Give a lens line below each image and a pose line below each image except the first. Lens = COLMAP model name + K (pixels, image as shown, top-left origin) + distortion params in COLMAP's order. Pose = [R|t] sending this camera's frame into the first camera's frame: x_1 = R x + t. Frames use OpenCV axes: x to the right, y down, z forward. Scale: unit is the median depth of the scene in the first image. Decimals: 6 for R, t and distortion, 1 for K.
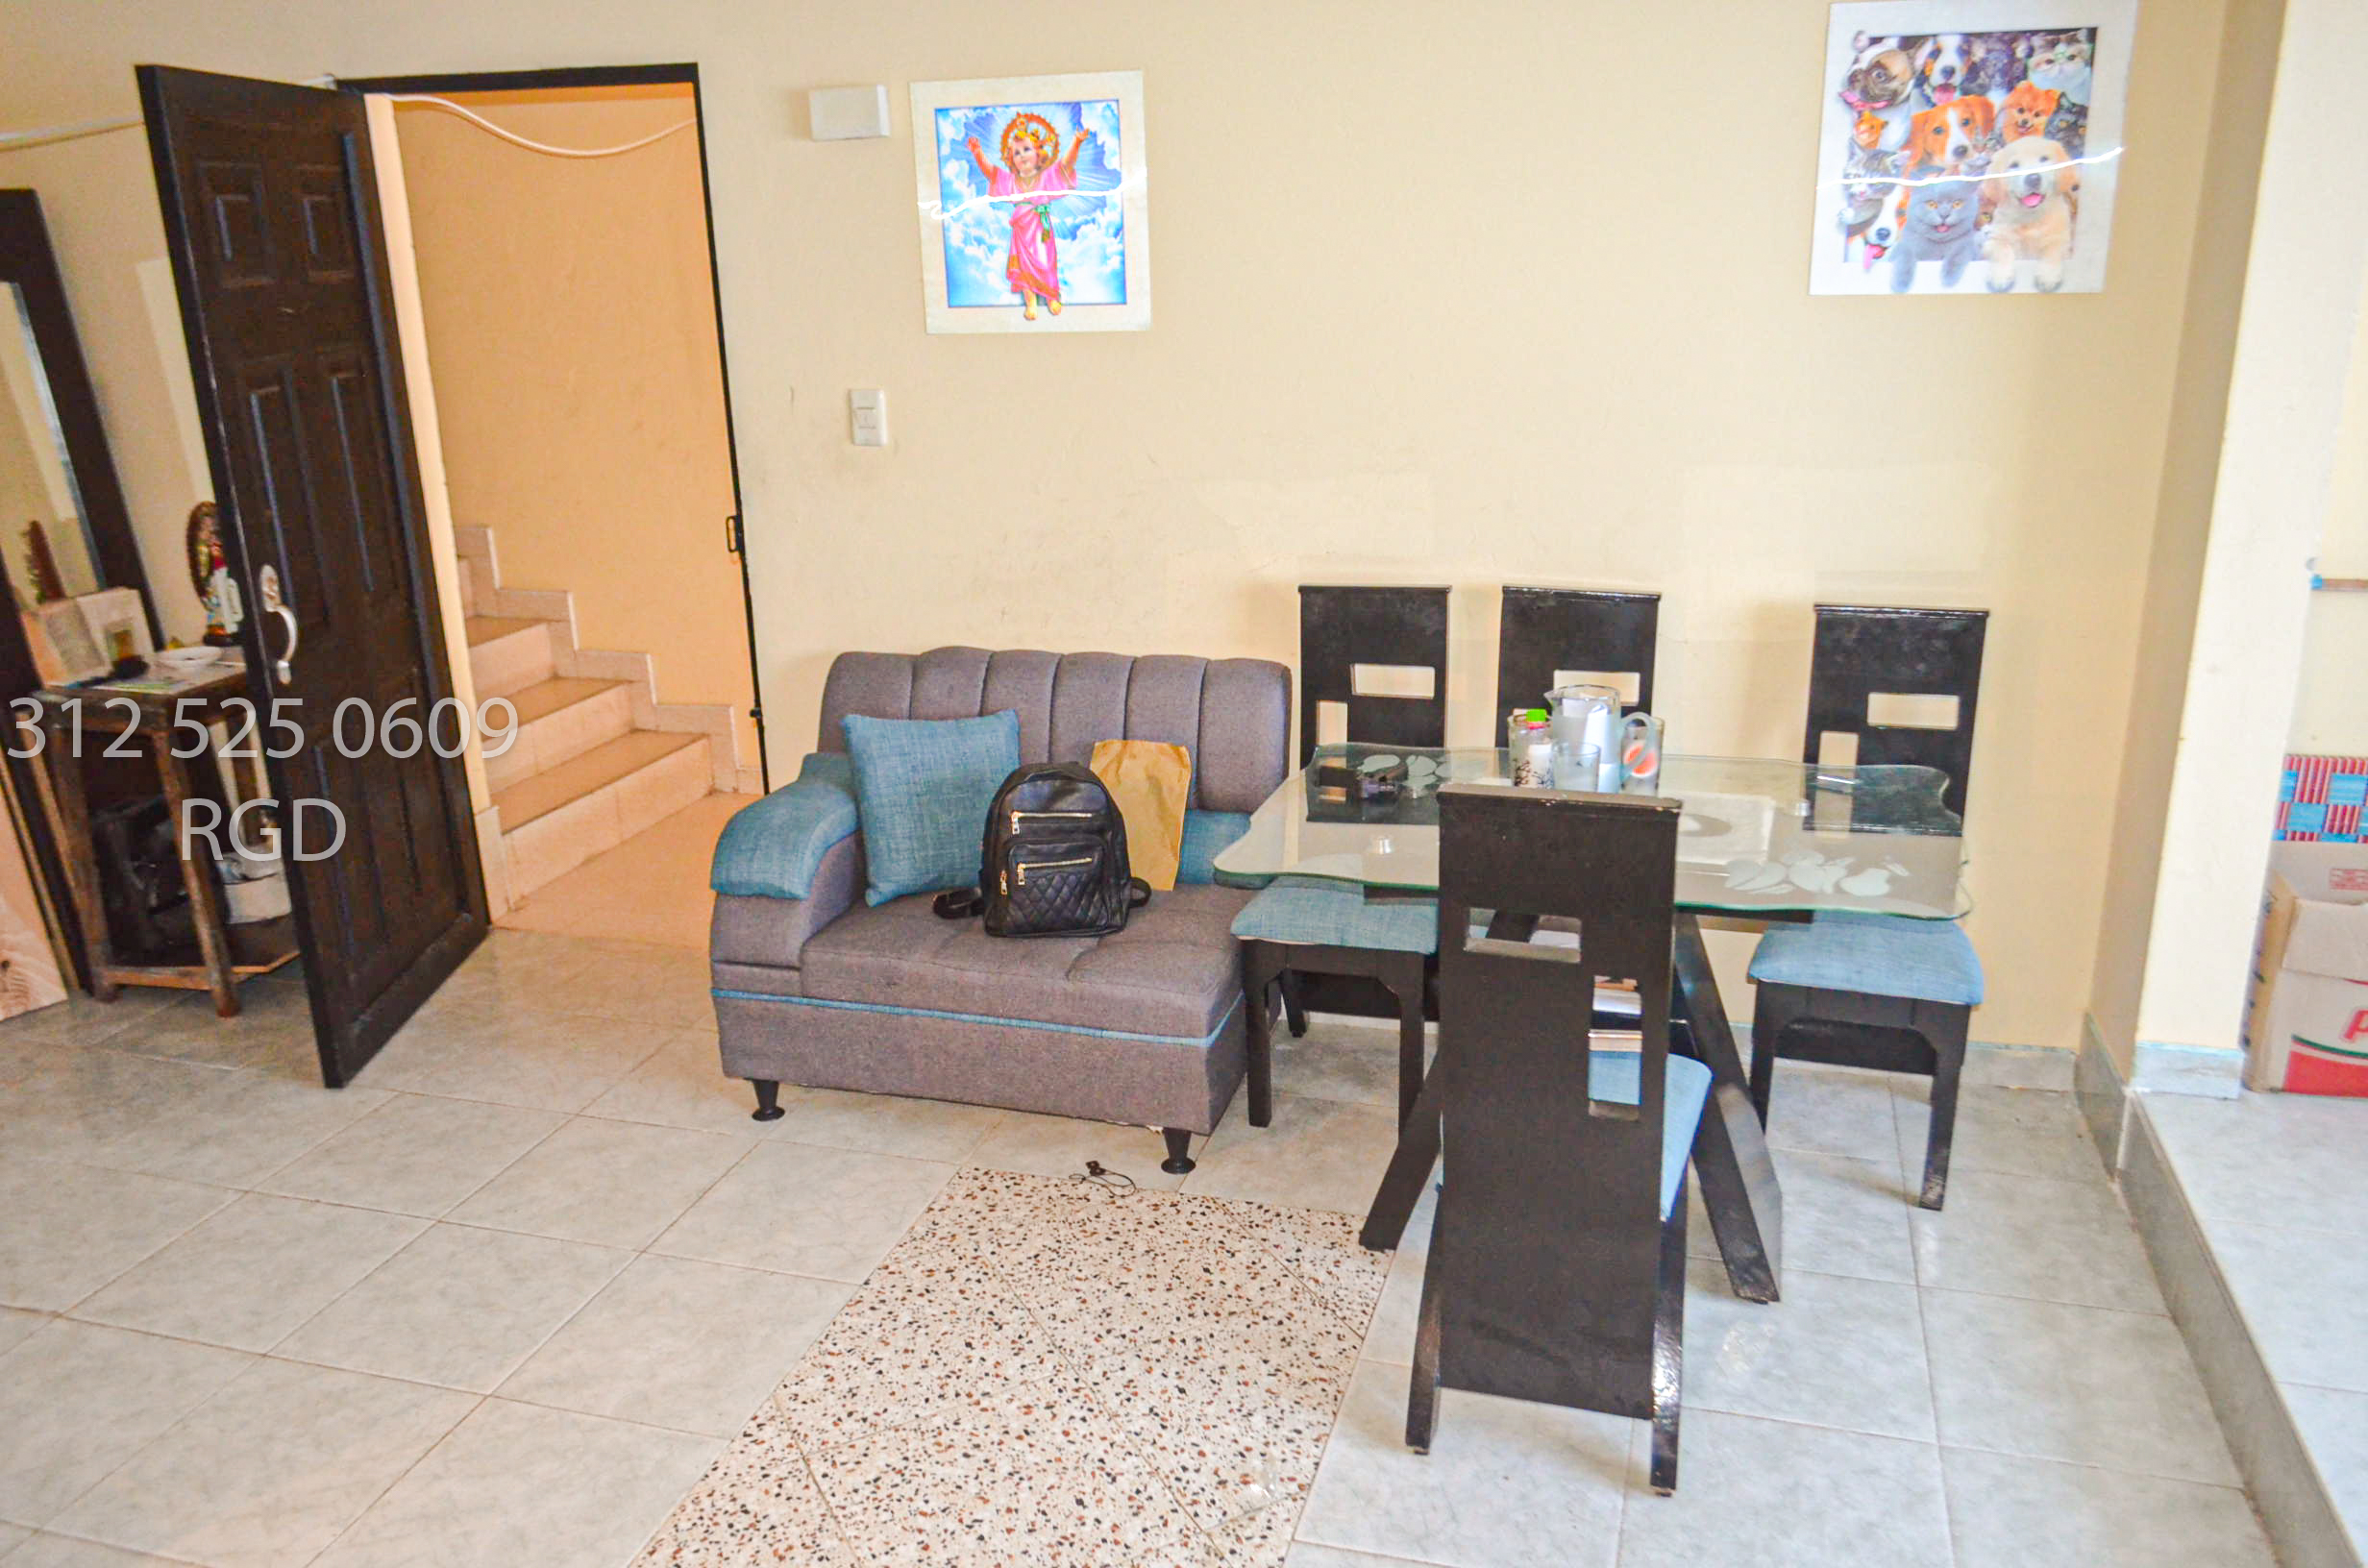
lens RADIAL K [[1829.3, 0, 1196.0], [0, 1829.3, 797.8], [0, 0, 1]] dist [-0.013318, 0.006211]
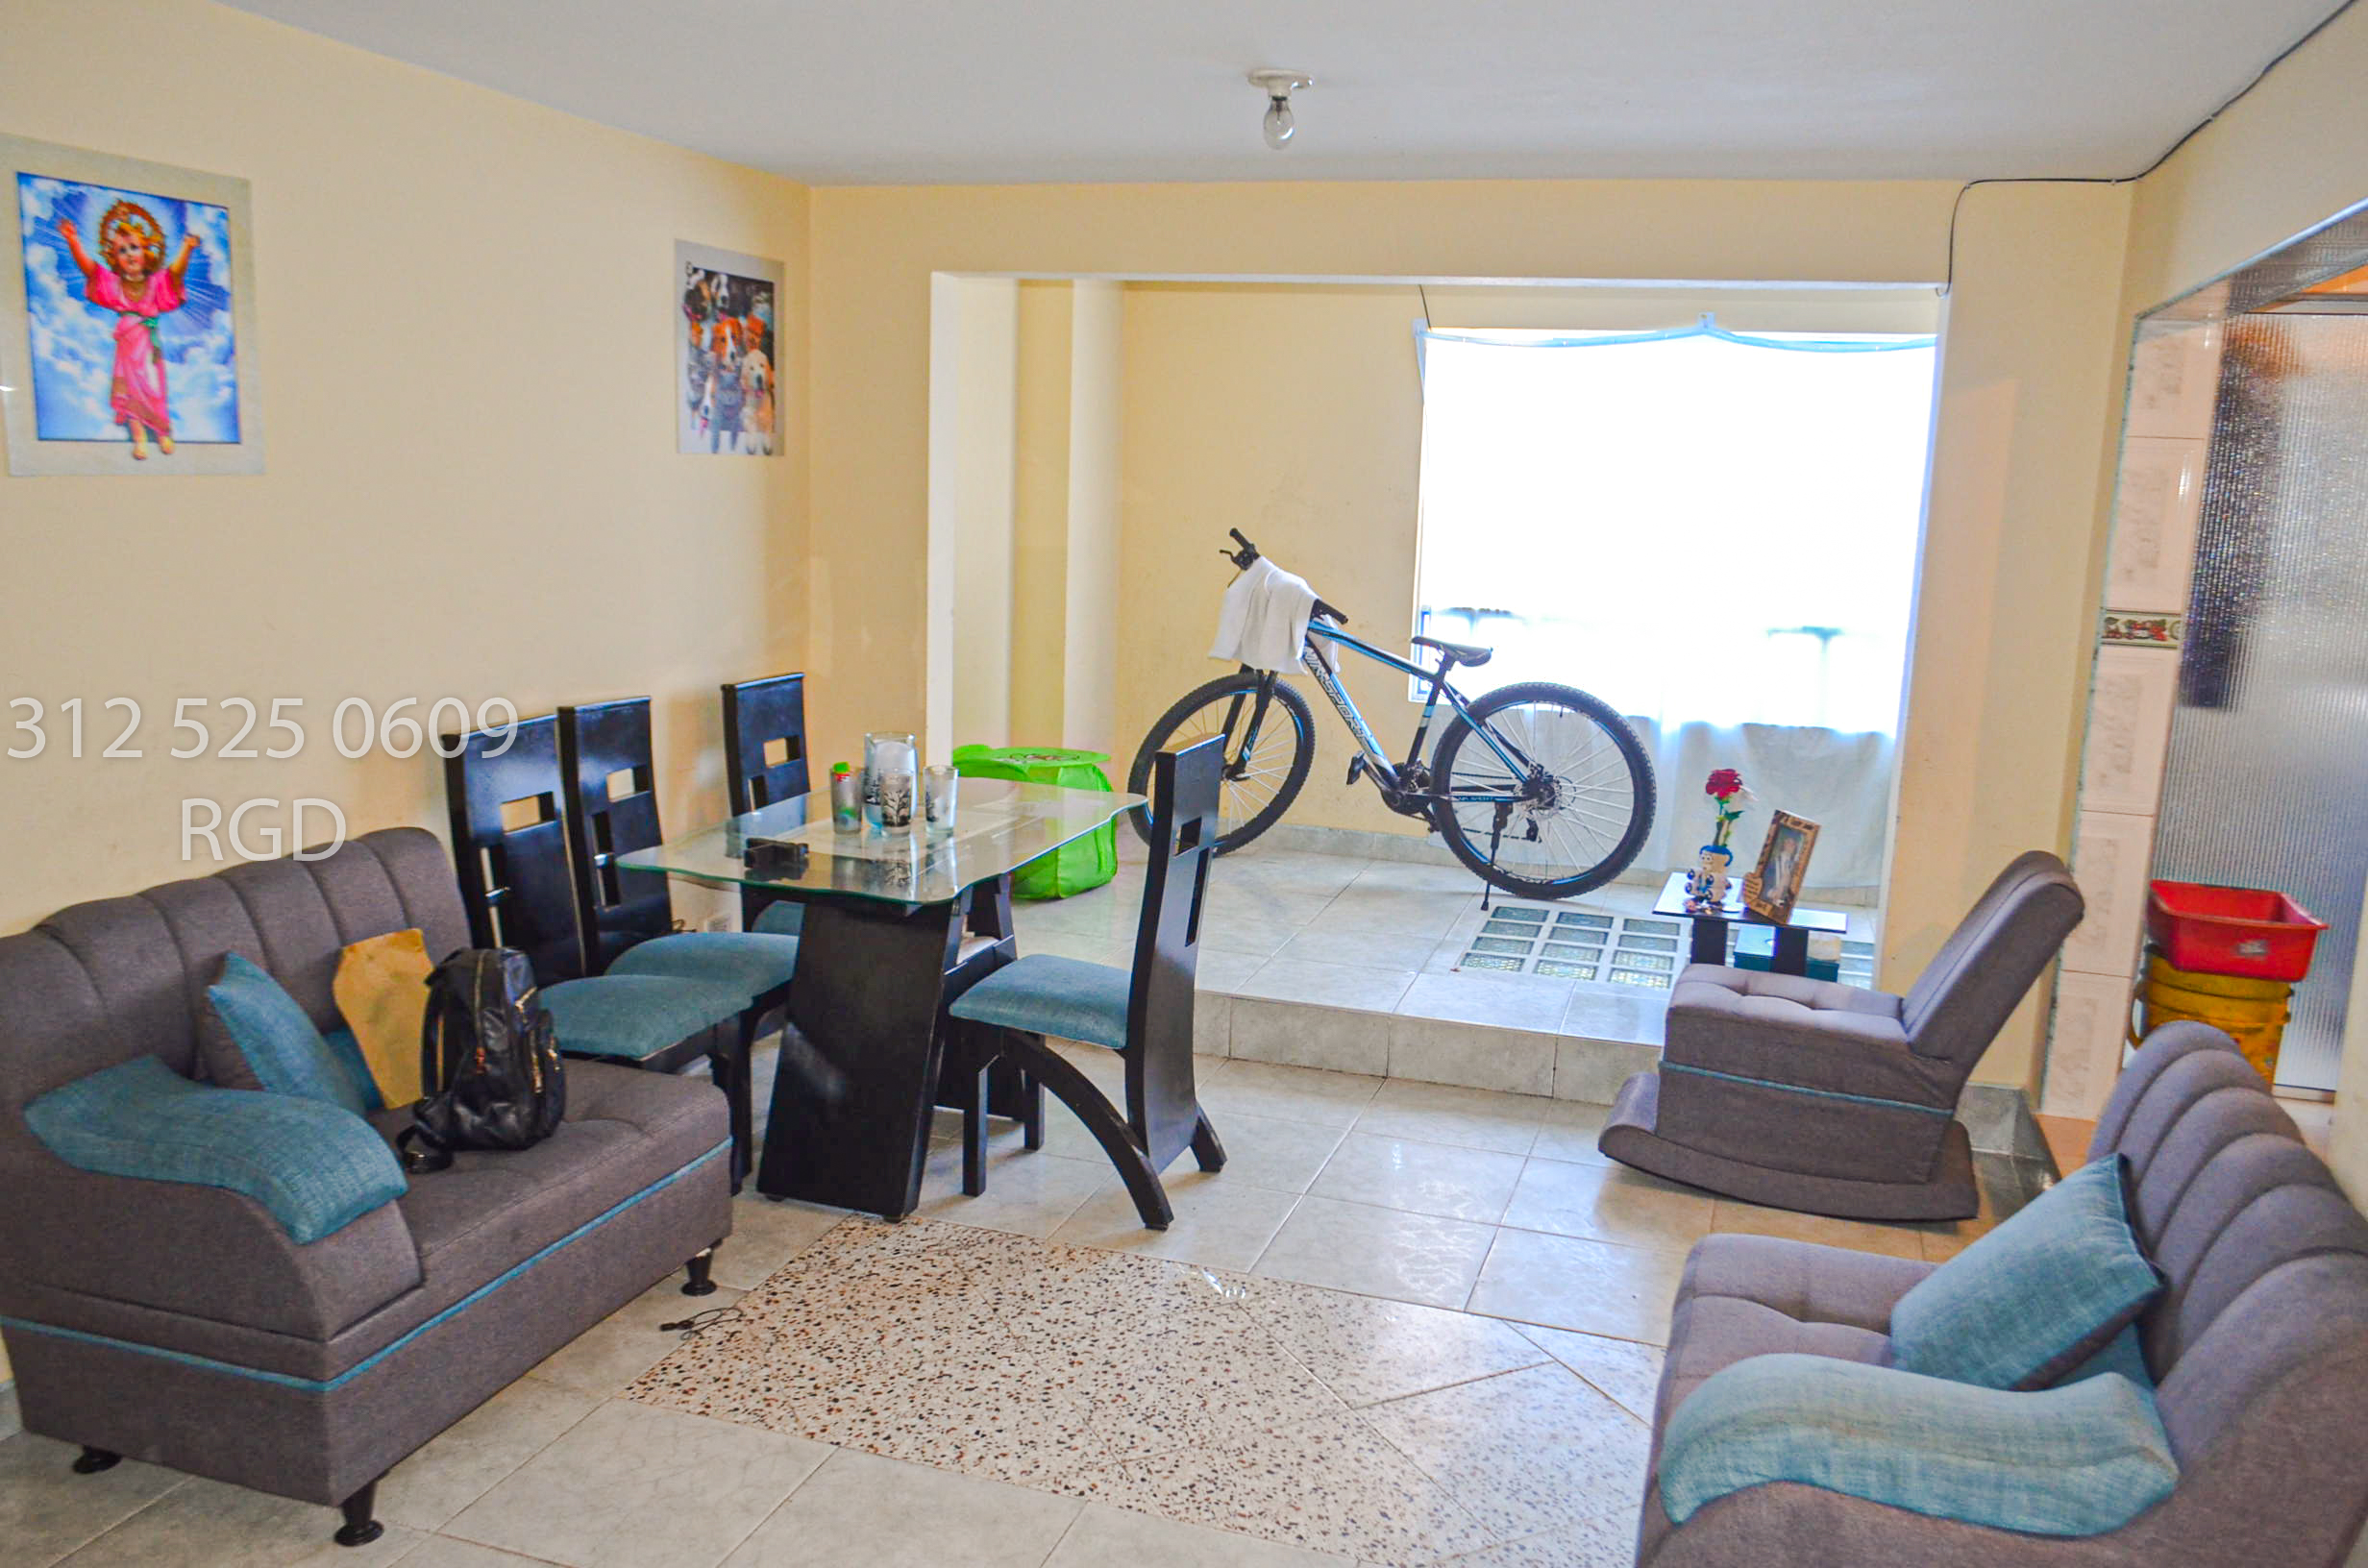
lens RADIAL K [[1829.3, 0, 1207.0], [0, 1829.3, 791.2], [0, 0, 1]] dist [-0.013318, 0.006211]
pose [[0.026965, -0.152226, 0.987978, -0.985187], [0.269055, 0.952970, 0.139489, -0.127254], [-0.962747, 0.262059, 0.066654, 0.618972]]
